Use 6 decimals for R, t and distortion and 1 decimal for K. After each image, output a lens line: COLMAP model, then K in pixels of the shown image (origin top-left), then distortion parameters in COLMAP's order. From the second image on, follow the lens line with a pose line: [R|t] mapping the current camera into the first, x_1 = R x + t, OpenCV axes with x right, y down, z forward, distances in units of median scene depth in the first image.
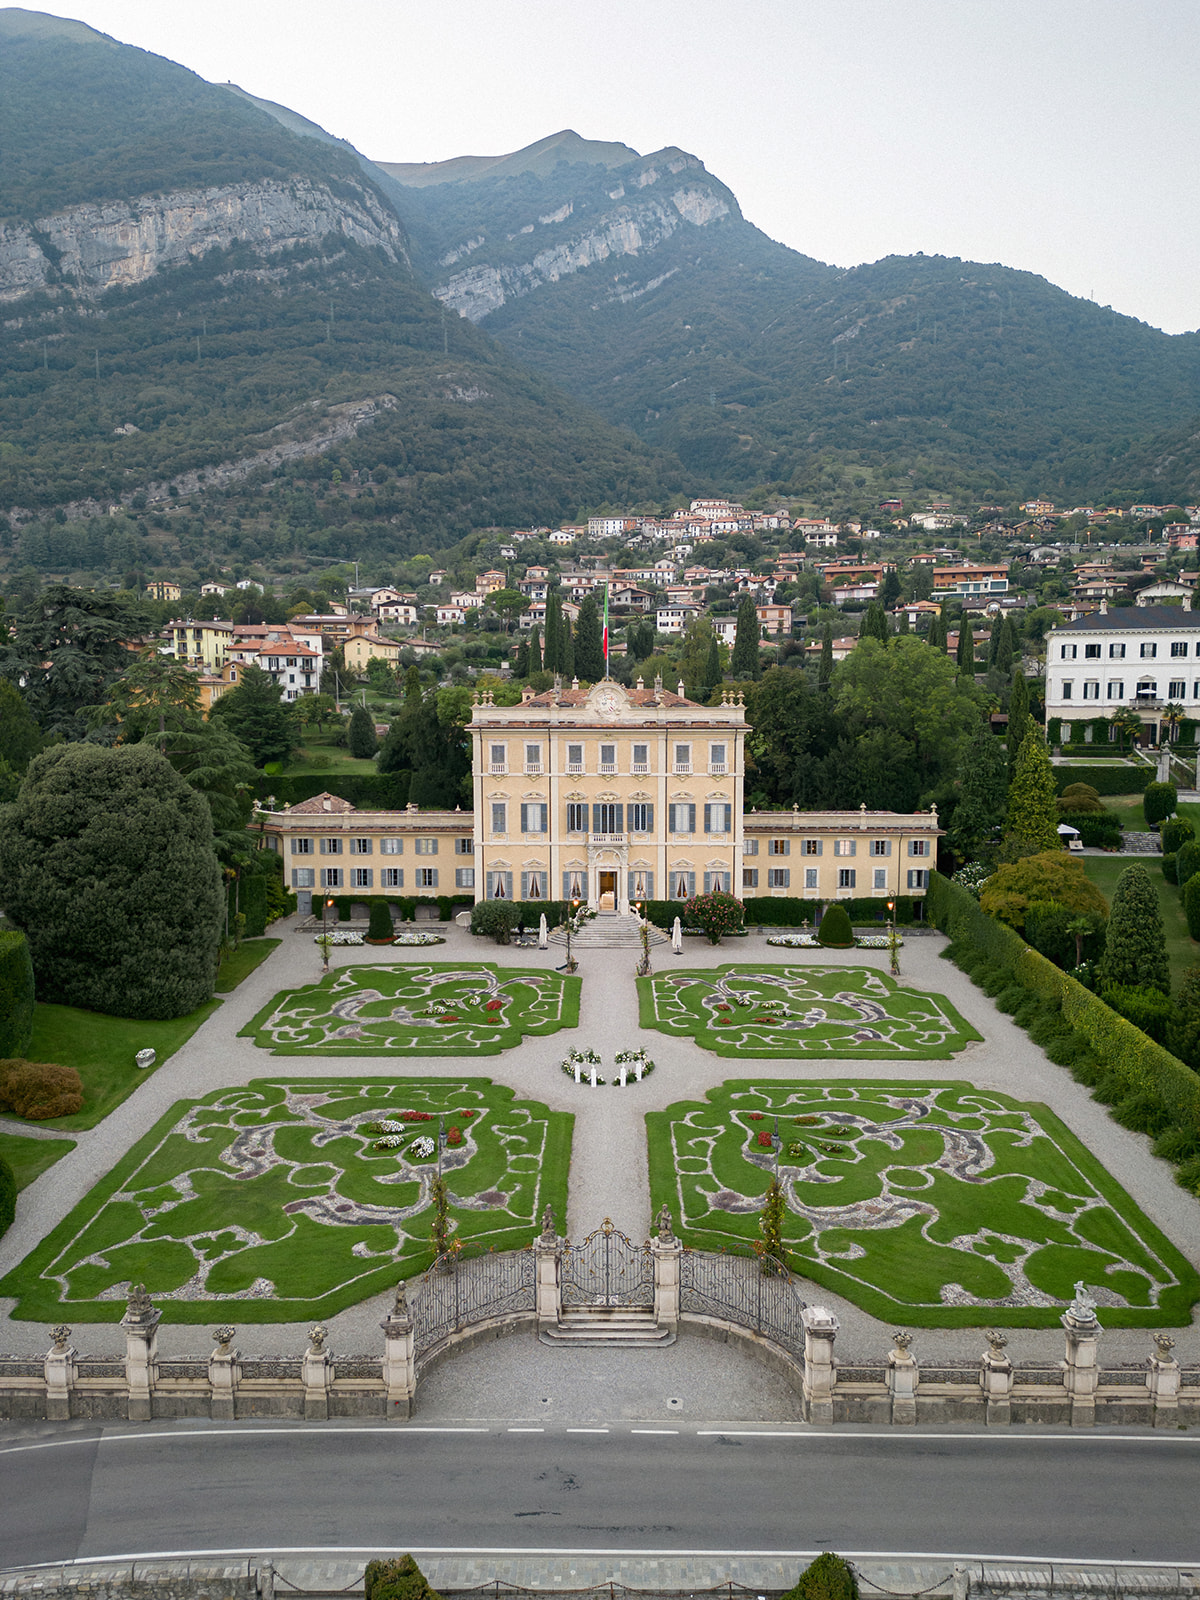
lens RADIAL K [[1122.8, 0, 578.6], [0, 1122.8, 797.2], [0, 0, 1]] dist [0.064238, -0.089679]
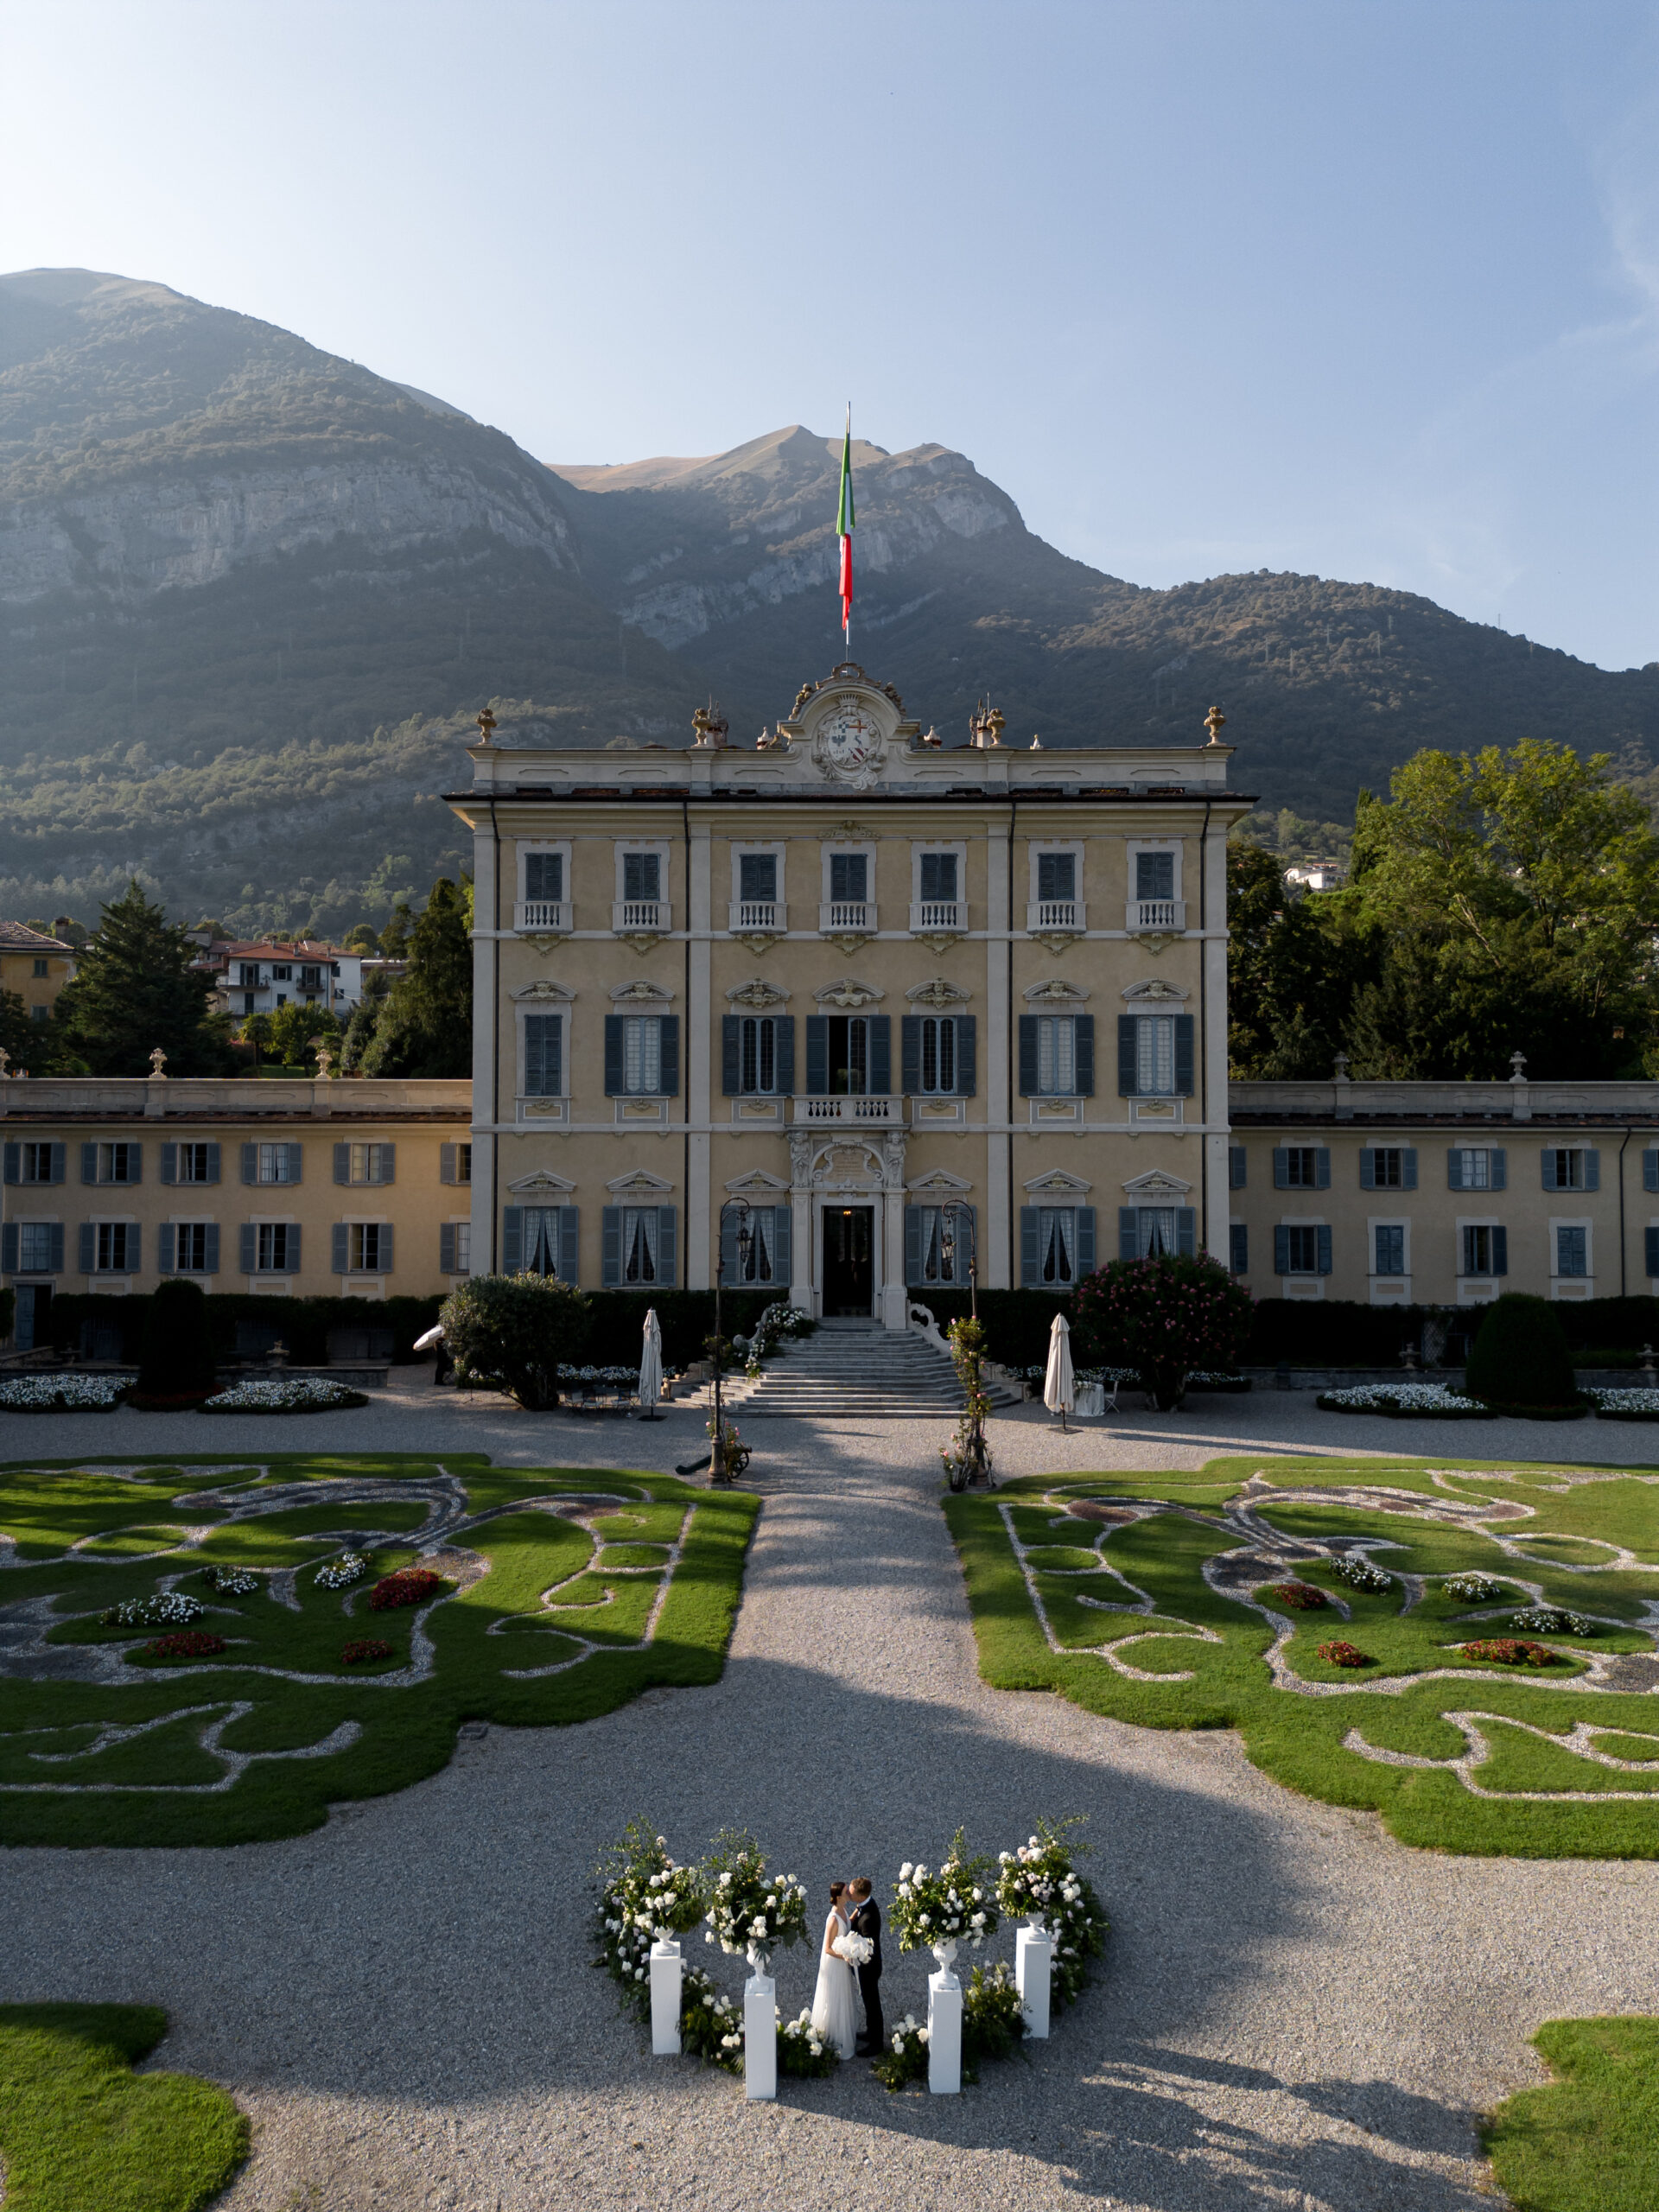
lens RADIAL K [[1544.2, 0, 829.5], [0, 1544.2, 1106.0], [0, 0, 1]] dist [0.018087, -0.000778]
pose [[0.999886, 0.004573, 0.014418, 0.012140], [-0.002622, 0.991175, -0.132535, 0.092524], [-0.014897, 0.132482, 0.991073, 0.480090]]
